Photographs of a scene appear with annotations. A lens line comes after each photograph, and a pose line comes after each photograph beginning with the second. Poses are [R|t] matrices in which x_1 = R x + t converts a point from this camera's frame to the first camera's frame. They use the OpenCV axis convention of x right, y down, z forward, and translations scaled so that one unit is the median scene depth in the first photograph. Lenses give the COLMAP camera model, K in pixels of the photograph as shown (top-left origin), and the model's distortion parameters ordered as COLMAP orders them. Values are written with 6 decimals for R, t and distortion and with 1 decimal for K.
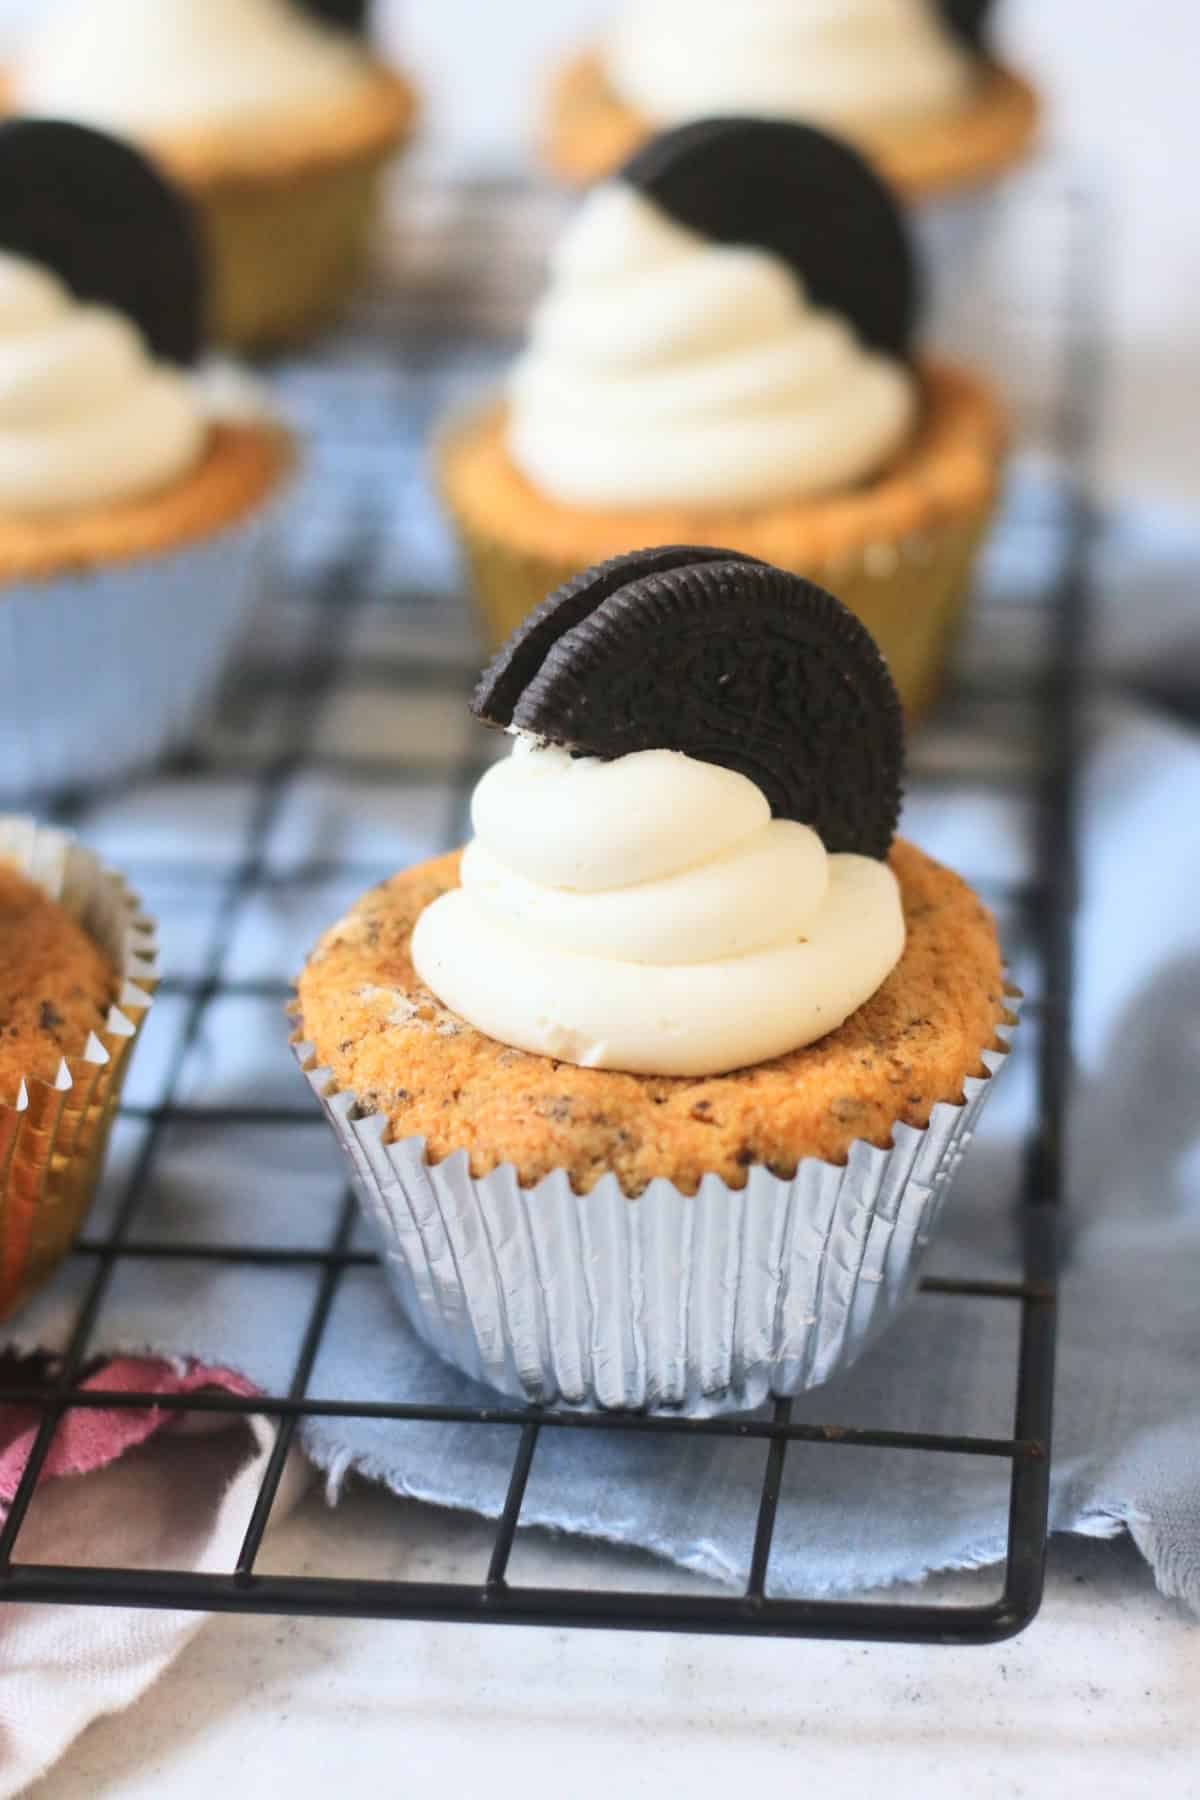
lens RADIAL K [[4164.4, 0, 600.0], [0, 4164.4, 900.0], [0, 0, 1]] dist [-0.049060, -4.013900]
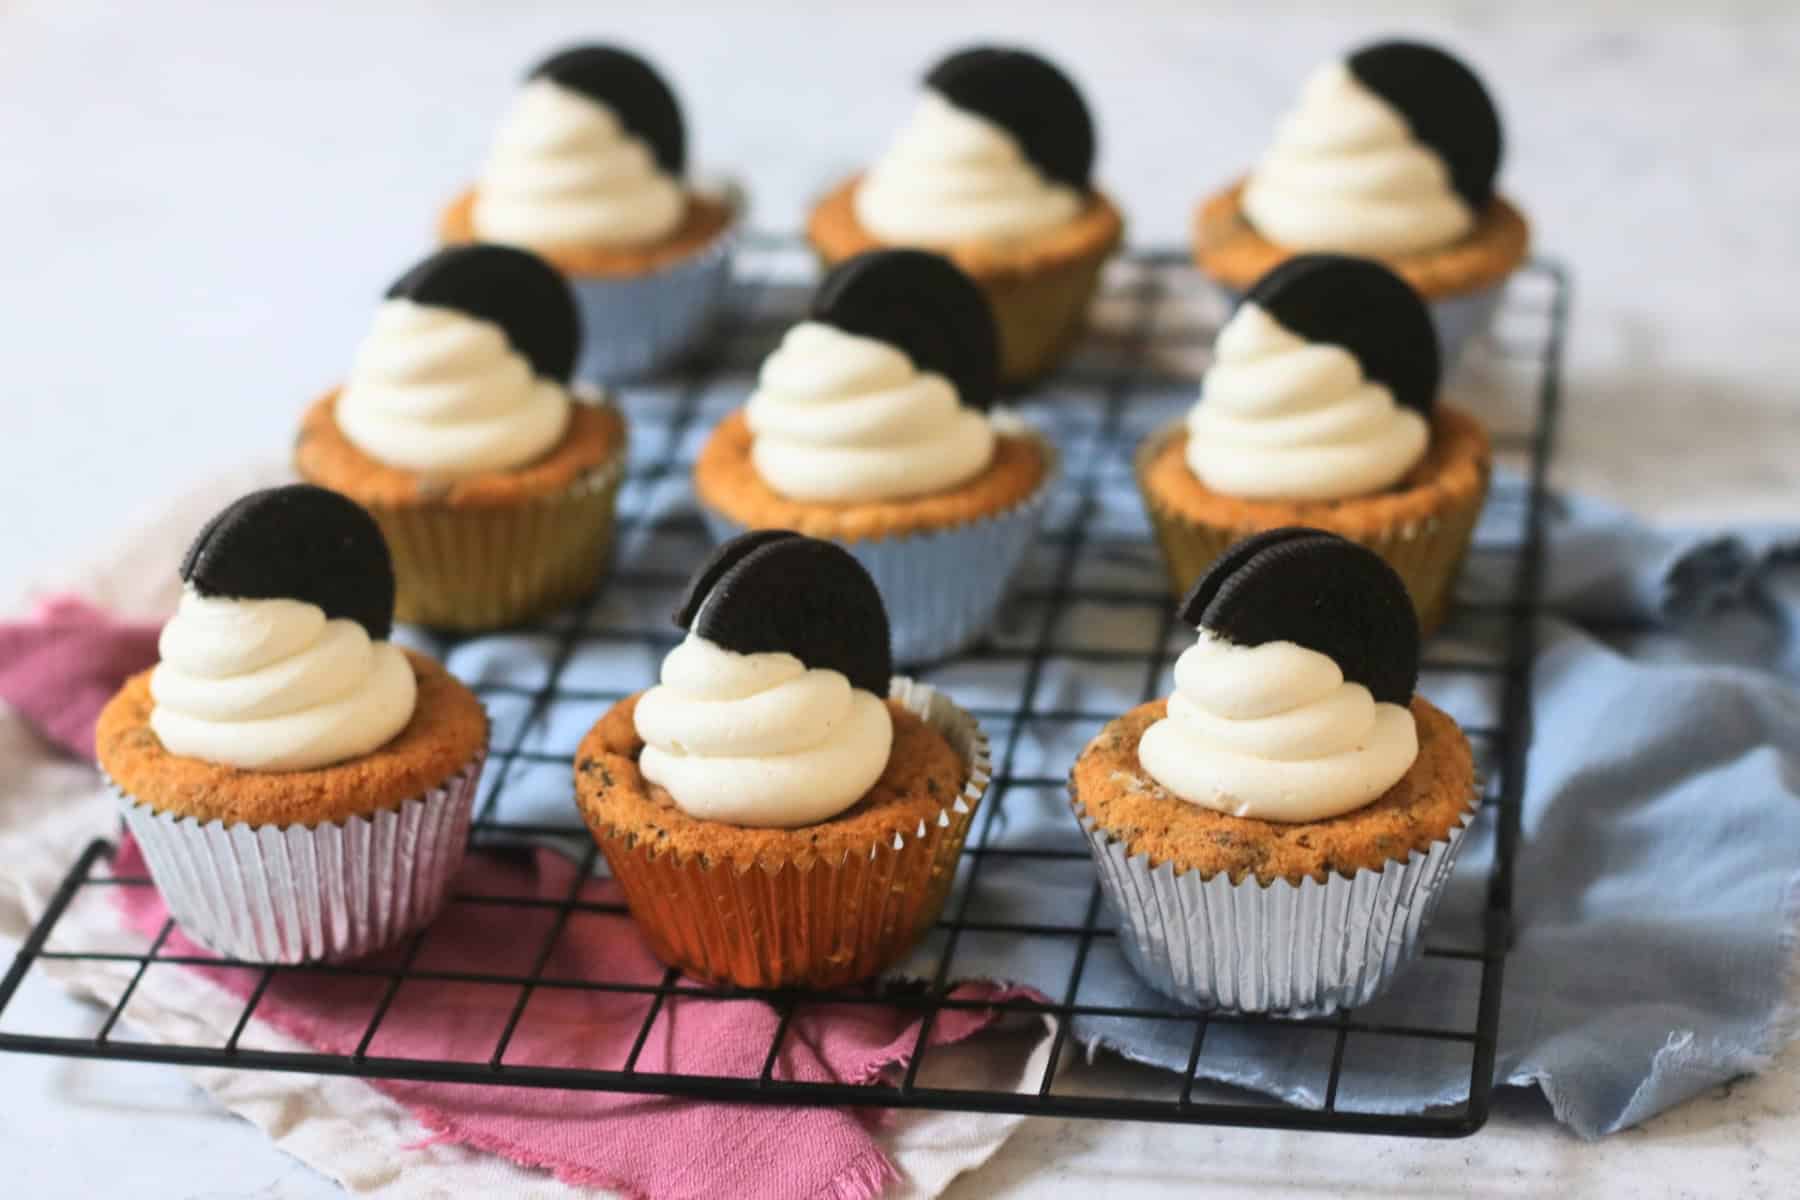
lens RADIAL K [[4164.4, 0, 900.0], [0, 4164.4, 600.0], [0, 0, 1]] dist [-0.049060, -4.013900]
pose [[0.998036, 0.014676, -0.060898, -0.040108], [-0.017949, 0.998404, -0.053542, 0.044332], [0.060015, 0.054530, 0.996707, -0.783025]]
